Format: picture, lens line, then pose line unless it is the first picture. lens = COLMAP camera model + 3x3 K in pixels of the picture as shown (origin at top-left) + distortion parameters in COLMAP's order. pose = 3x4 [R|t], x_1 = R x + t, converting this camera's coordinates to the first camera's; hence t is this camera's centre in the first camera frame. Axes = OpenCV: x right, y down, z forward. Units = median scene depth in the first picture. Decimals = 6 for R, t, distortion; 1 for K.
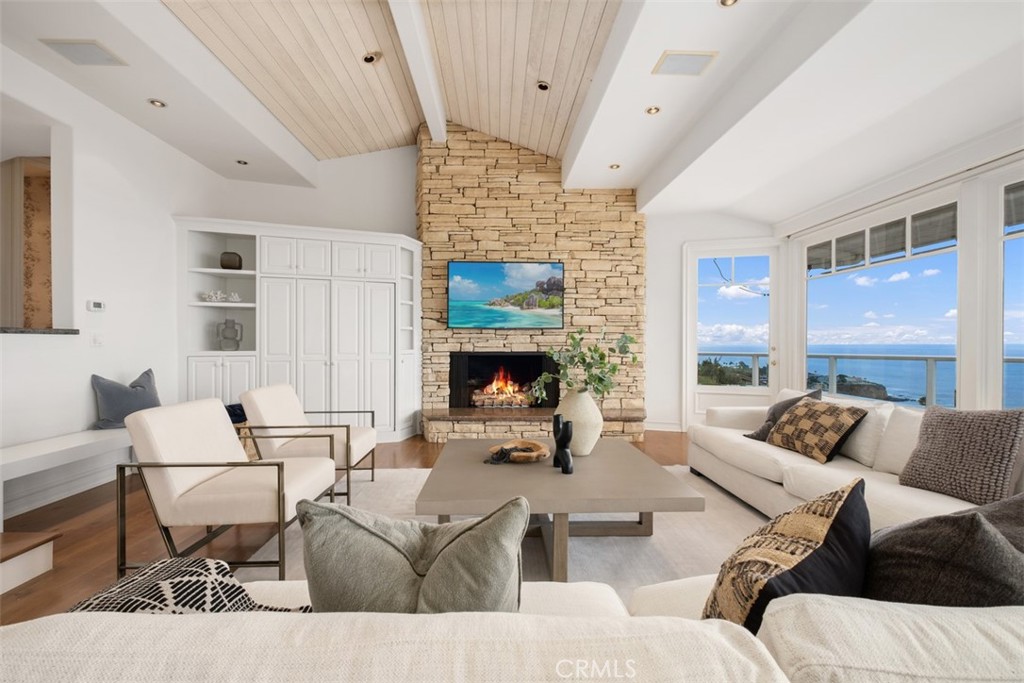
lens RADIAL K [[445.3, 0, 513.6], [0, 445.3, 339.3], [0, 0, 1]] dist [-0.001375, -0.000019]
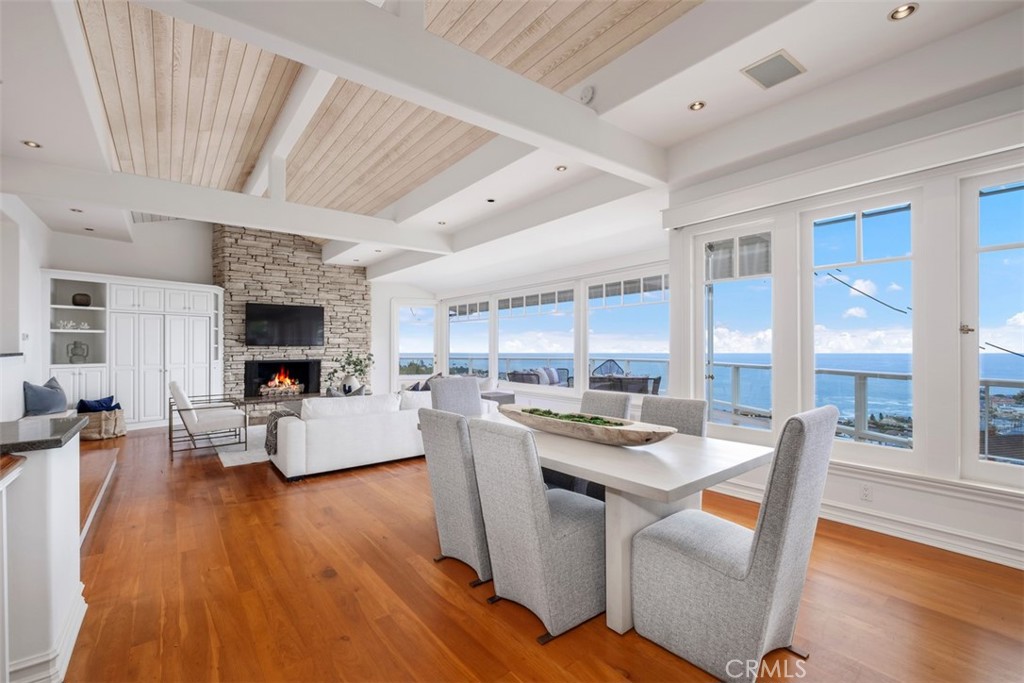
lens RADIAL K [[443.8, 0, 507.2], [0, 443.8, 342.9], [0, 0, 1]] dist [-0.012543, 0.000034]
pose [[0.815242, -0.000028, 0.579121, -0.291292], [0.000417, 1.000000, -0.000539, -0.033046], [-0.579121, 0.000681, 0.815242, -0.774018]]
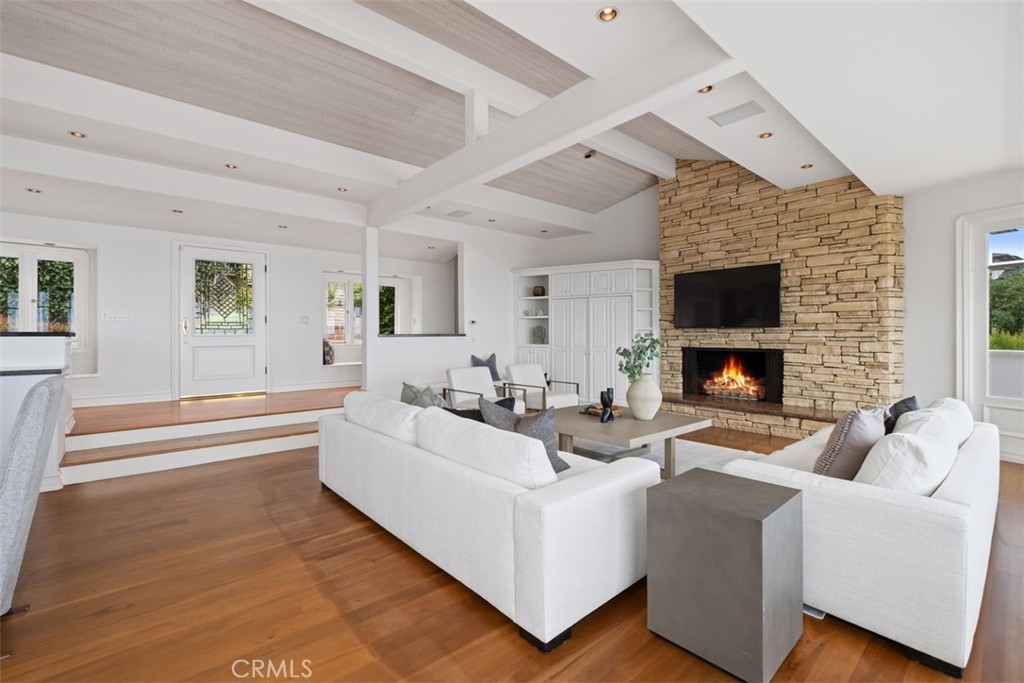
lens RADIAL K [[426.8, 0, 507.0], [0, 426.8, 330.7], [0, 0, 1]] dist [-0.000637, -0.000019]
pose [[0.643792, -0.009920, -0.765136, 0.448142], [0.007992, 0.999949, -0.006239, -0.013864], [0.765158, -0.002098, 0.643839, -0.120093]]
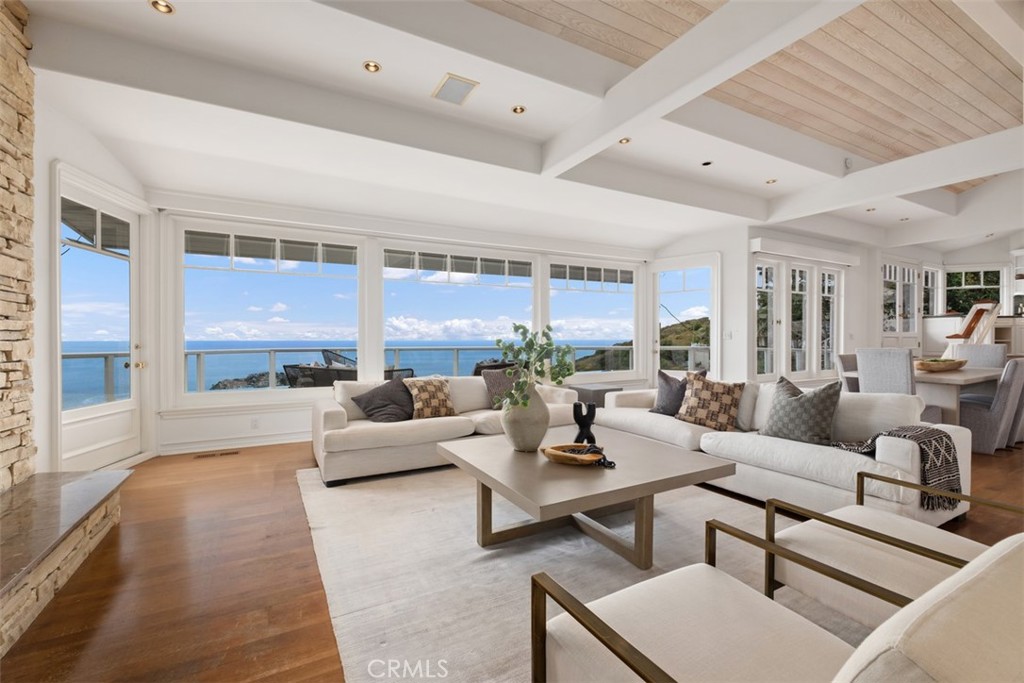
lens RADIAL K [[451.5, 0, 509.6], [0, 451.5, 341.6], [0, 0, 1]] dist [-0.000916, 0.000122]
pose [[-0.455661, -0.005070, 0.890139, -0.377359], [-0.005311, 0.999981, 0.002977, 0.006707], [-0.890138, -0.003371, -0.455679, 0.758812]]
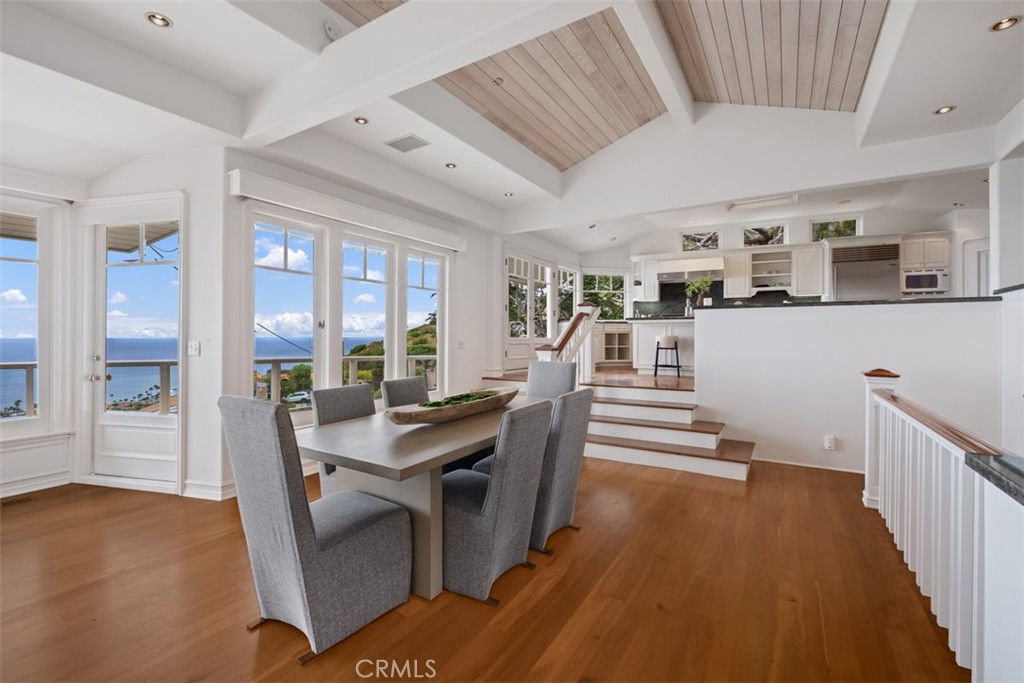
lens RADIAL K [[445.3, 0, 513.6], [0, 445.3, 339.3], [0, 0, 1]] dist [-0.001375, -0.000019]
pose [[-0.831986, -0.005377, 0.554771, -0.299559], [-0.005120, 0.999985, 0.002014, -0.026337], [-0.554774, -0.001165, -0.832001, -0.019037]]
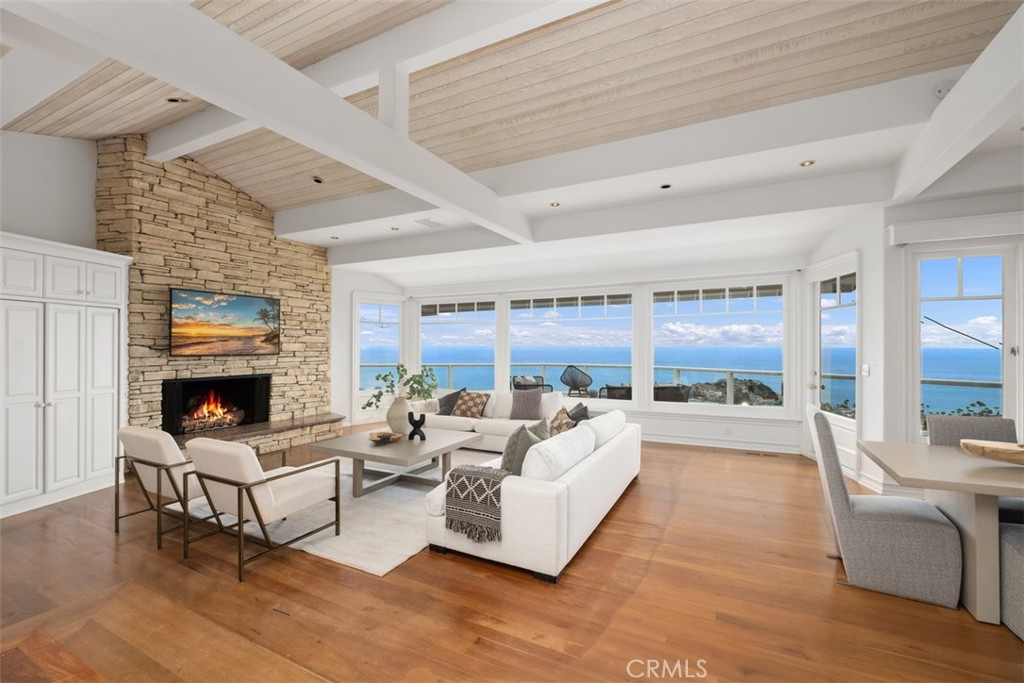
lens RADIAL K [[450.3, 0, 500.3], [0, 450.3, 341.1], [0, 0, 1]] dist [-0.018376, 0.005226]
pose [[0.506121, 0.006654, 0.862437, -0.614162], [-0.005806, 0.999974, -0.004308, -0.056384], [-0.862443, -0.002827, 0.506146, -0.124725]]
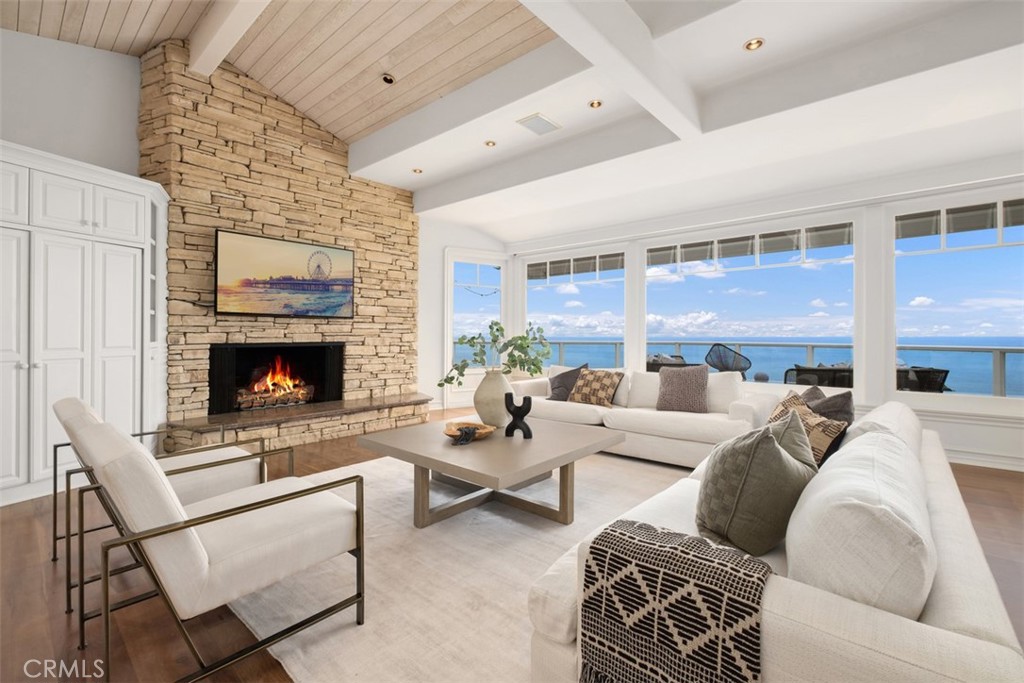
lens RADIAL K [[439.5, 0, 502.6], [0, 439.5, 329.6], [0, 0, 1]] dist [-0.006522, -0.000263]
pose [[0.690055, 0.005806, 0.723734, -0.350690], [-0.006101, 0.999979, -0.002204, 0.001235], [-0.723731, -0.002895, 0.690076, 0.093542]]
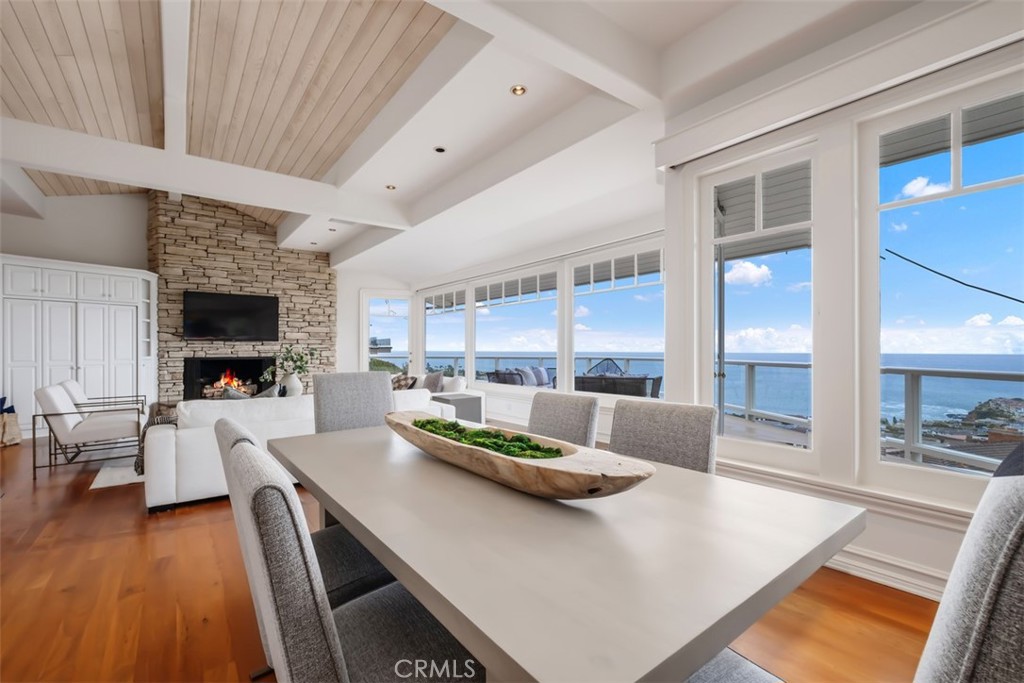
lens RADIAL K [[444.9, 0, 510.5], [0, 444.9, 348.2], [0, 0, 1]] dist [-0.010874, -0.000796]
pose [[0.820610, -0.002657, 0.571482, -0.098750], [-0.000746, 0.999983, 0.005721, -0.008882], [-0.571488, -0.005121, 0.820595, -0.660642]]
